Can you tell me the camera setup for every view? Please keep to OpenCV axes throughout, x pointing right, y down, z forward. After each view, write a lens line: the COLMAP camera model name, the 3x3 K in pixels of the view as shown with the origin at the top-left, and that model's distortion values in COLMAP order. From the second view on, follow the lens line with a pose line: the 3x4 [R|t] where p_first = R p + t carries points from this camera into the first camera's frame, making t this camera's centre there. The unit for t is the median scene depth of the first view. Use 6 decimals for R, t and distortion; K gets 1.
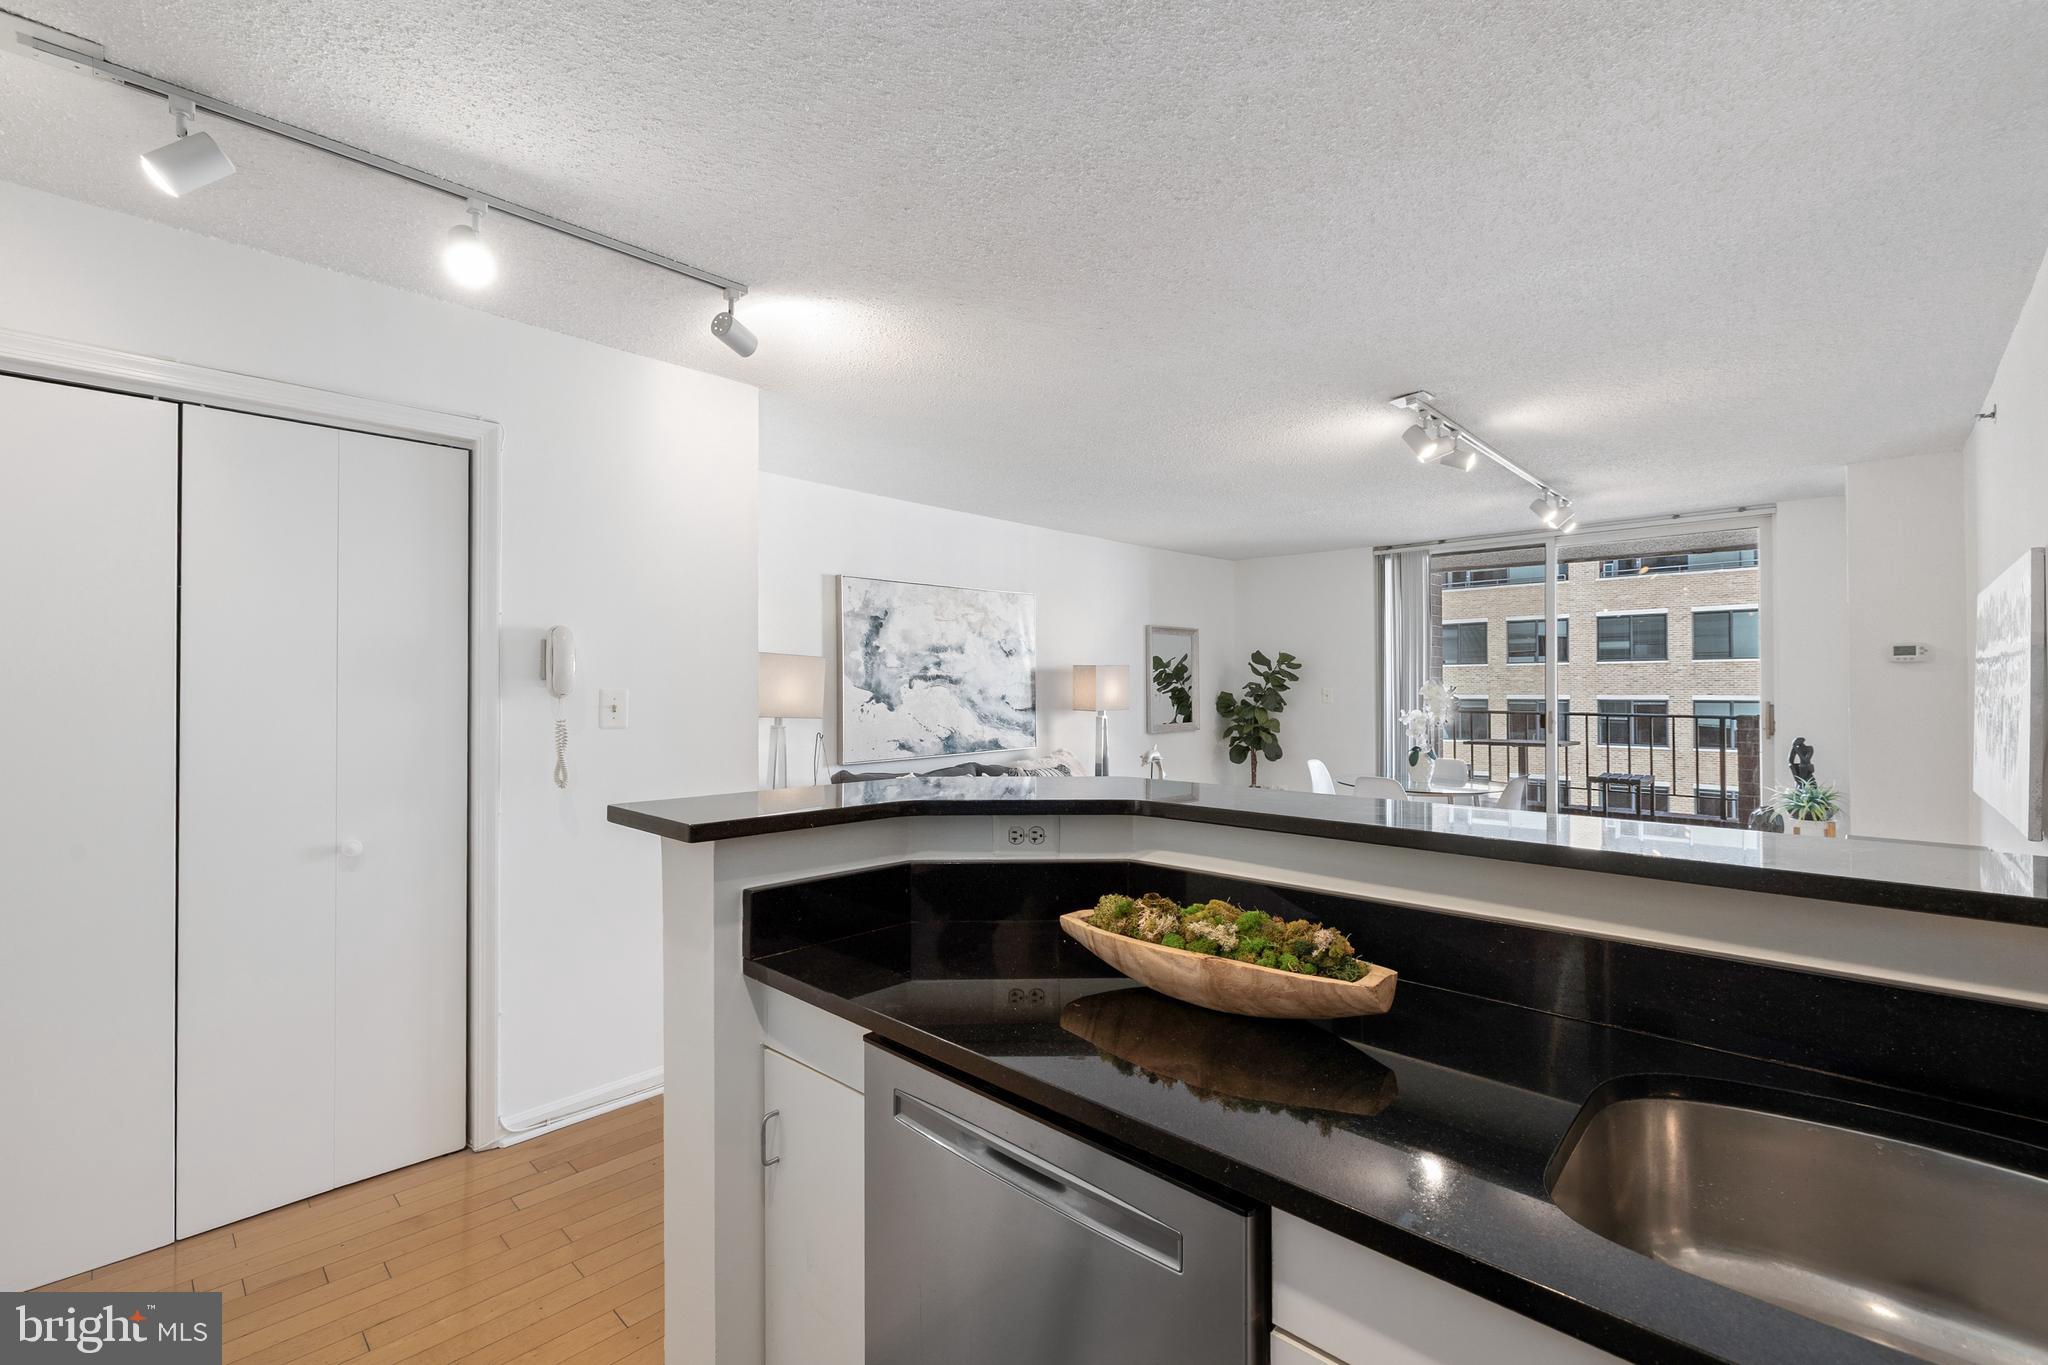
lens RADIAL K [[868.9, 0, 1025.4], [0, 868.9, 683.6], [0, 0, 1]] dist [-0.001627, 0.000907]
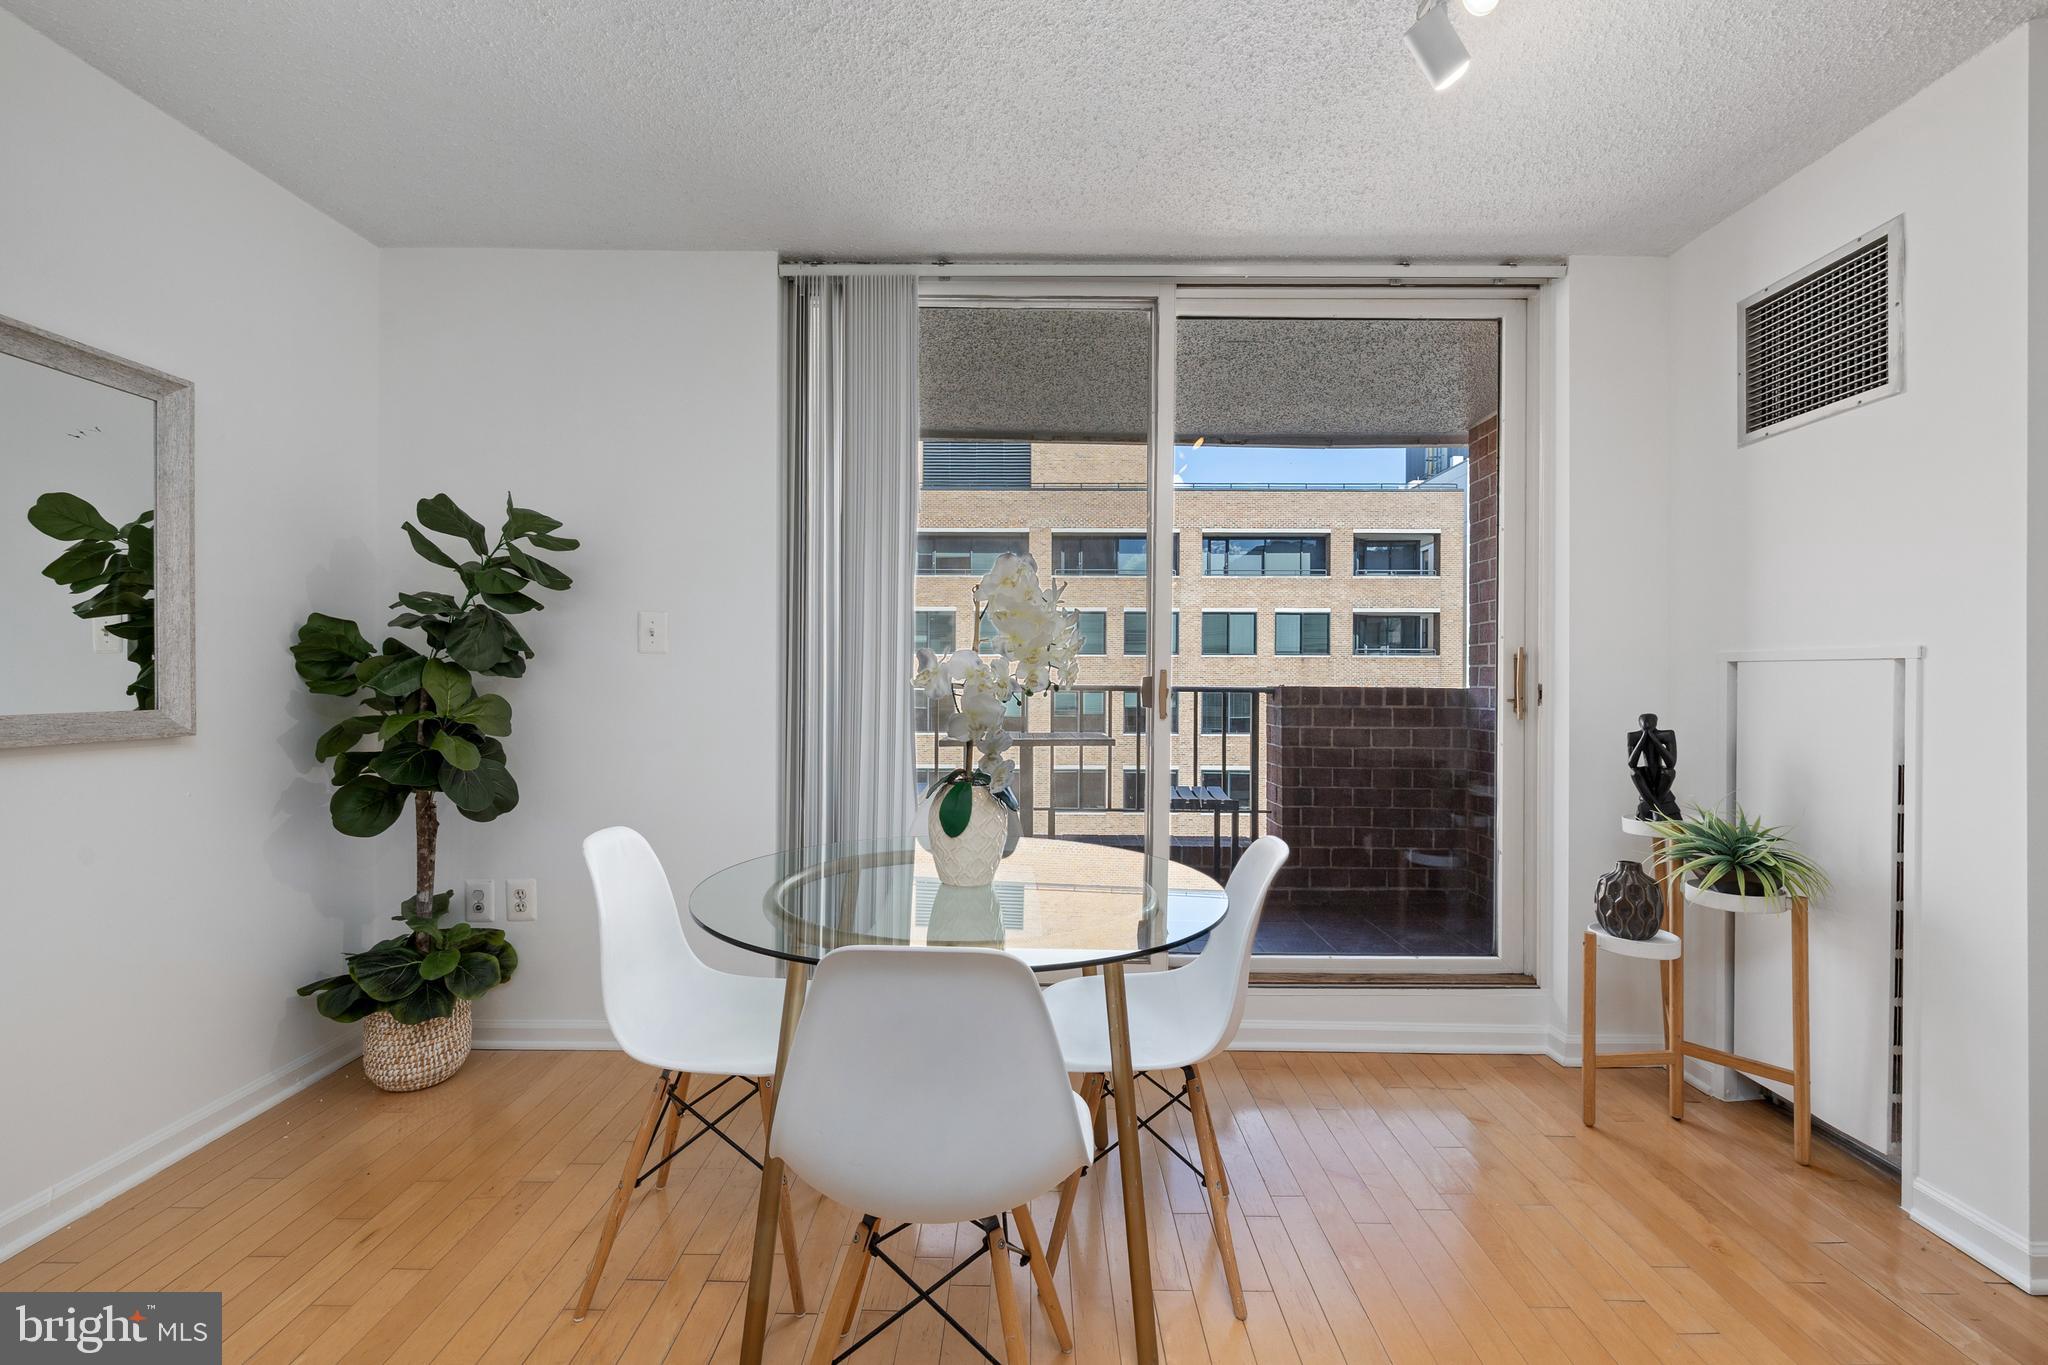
lens RADIAL K [[868.9, 0, 1029.8], [0, 868.9, 688.1], [0, 0, 1]] dist [-0.001627, 0.000907]
pose [[0.727961, 0.002635, 0.685614, 0.202939], [-0.010723, 0.999914, 0.007542, 0.032165], [-0.685535, -0.012842, 0.727926, 0.597313]]
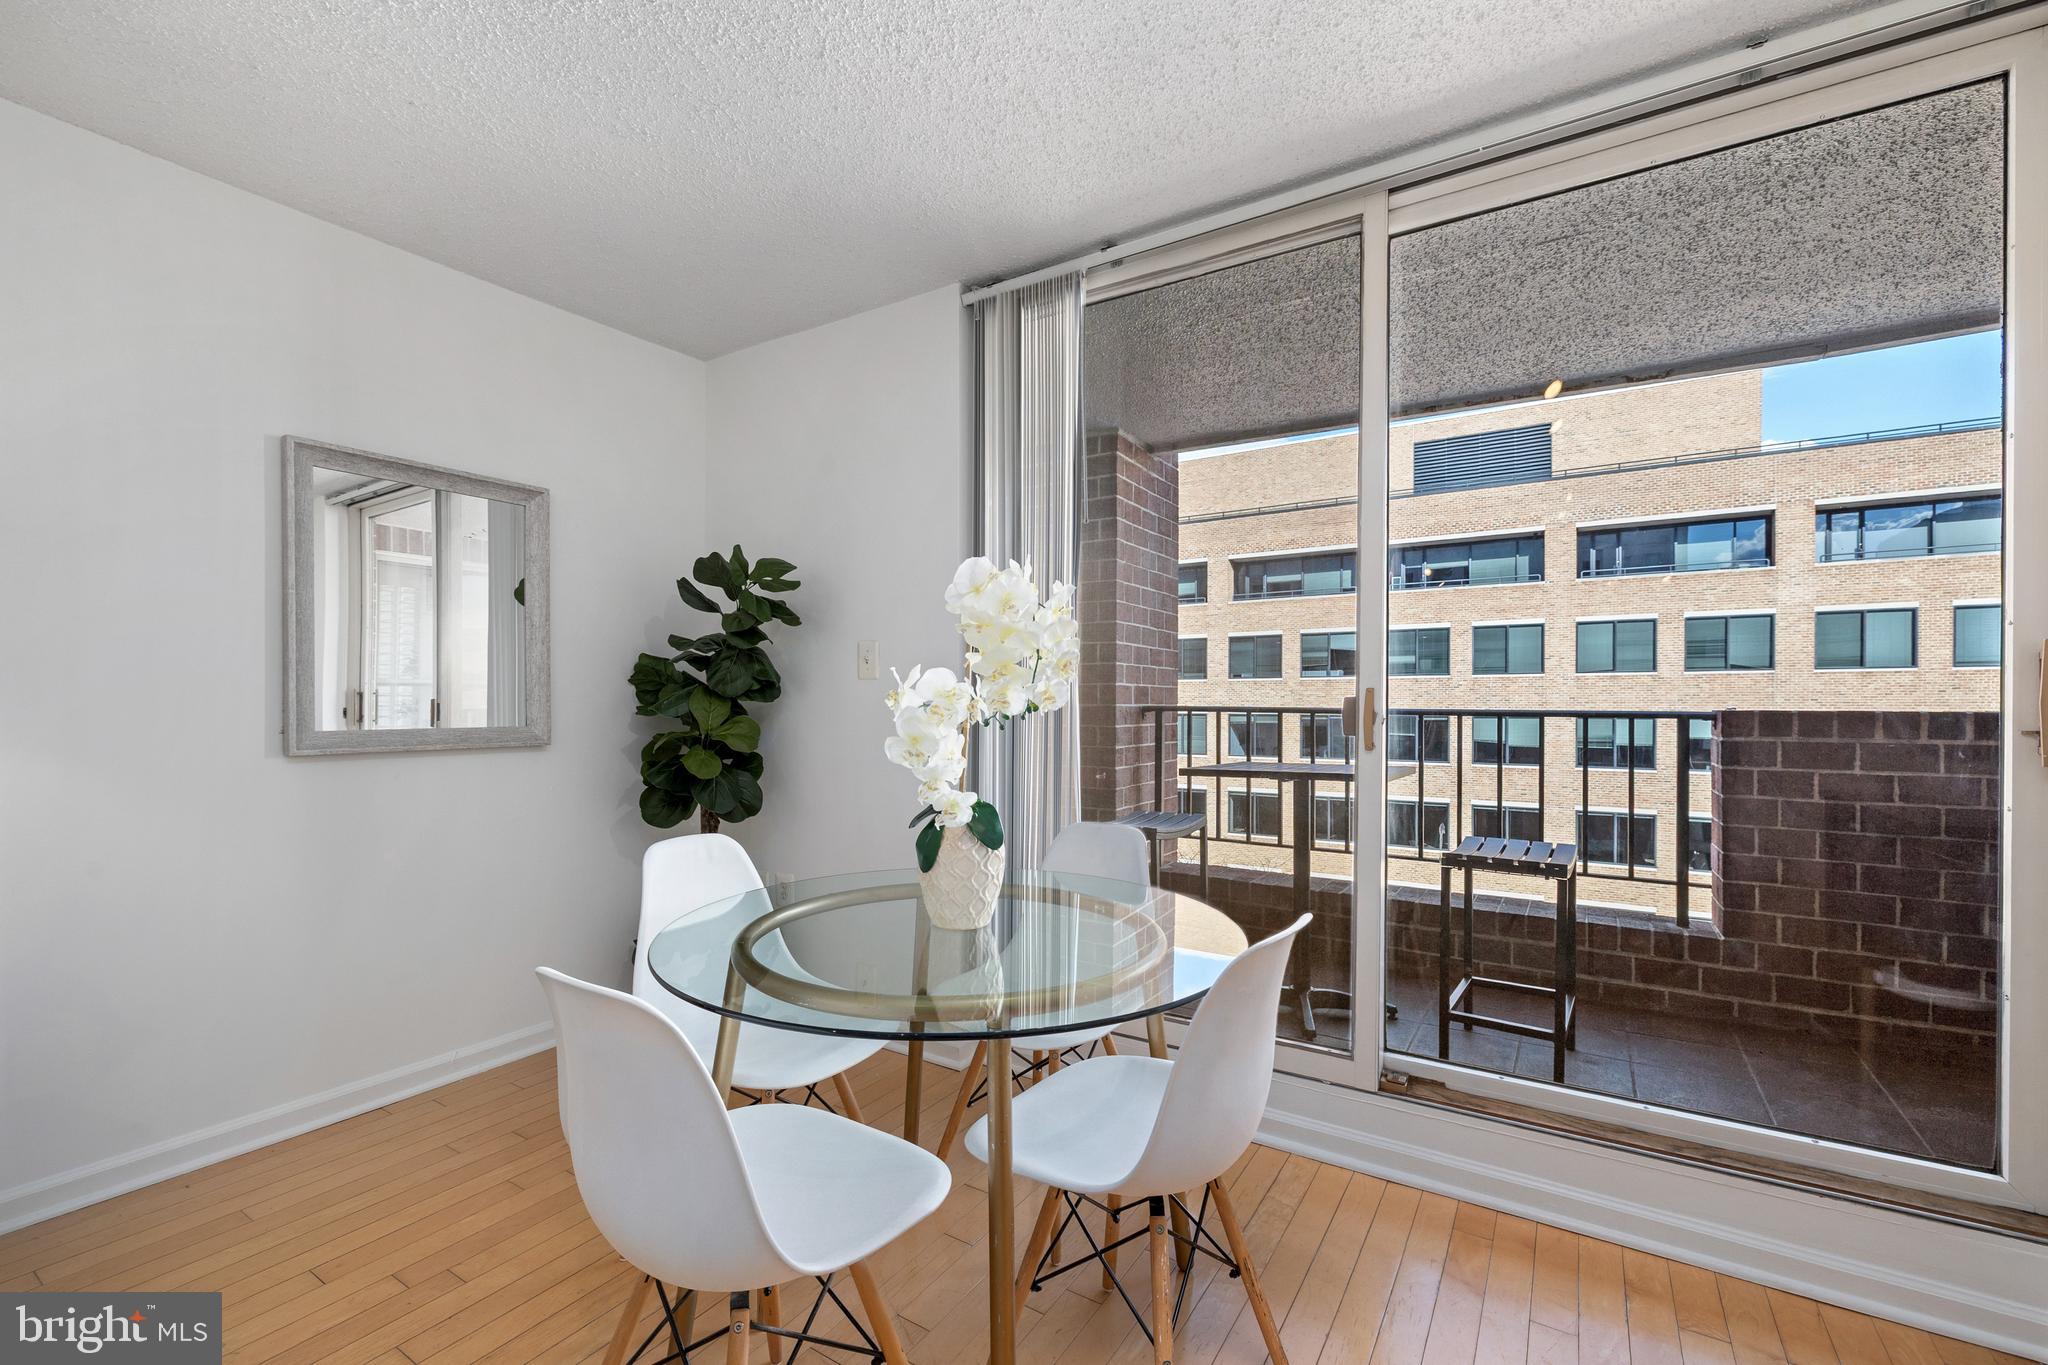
lens RADIAL K [[868.9, 0, 1027.0], [0, 868.9, 712.6], [0, 0, 1]] dist [-0.001627, 0.000907]
pose [[0.980329, 0.004184, 0.197325, 0.331208], [-0.006638, 0.999909, 0.011780, 0.032141], [-0.197258, -0.012858, 0.980267, 0.566018]]
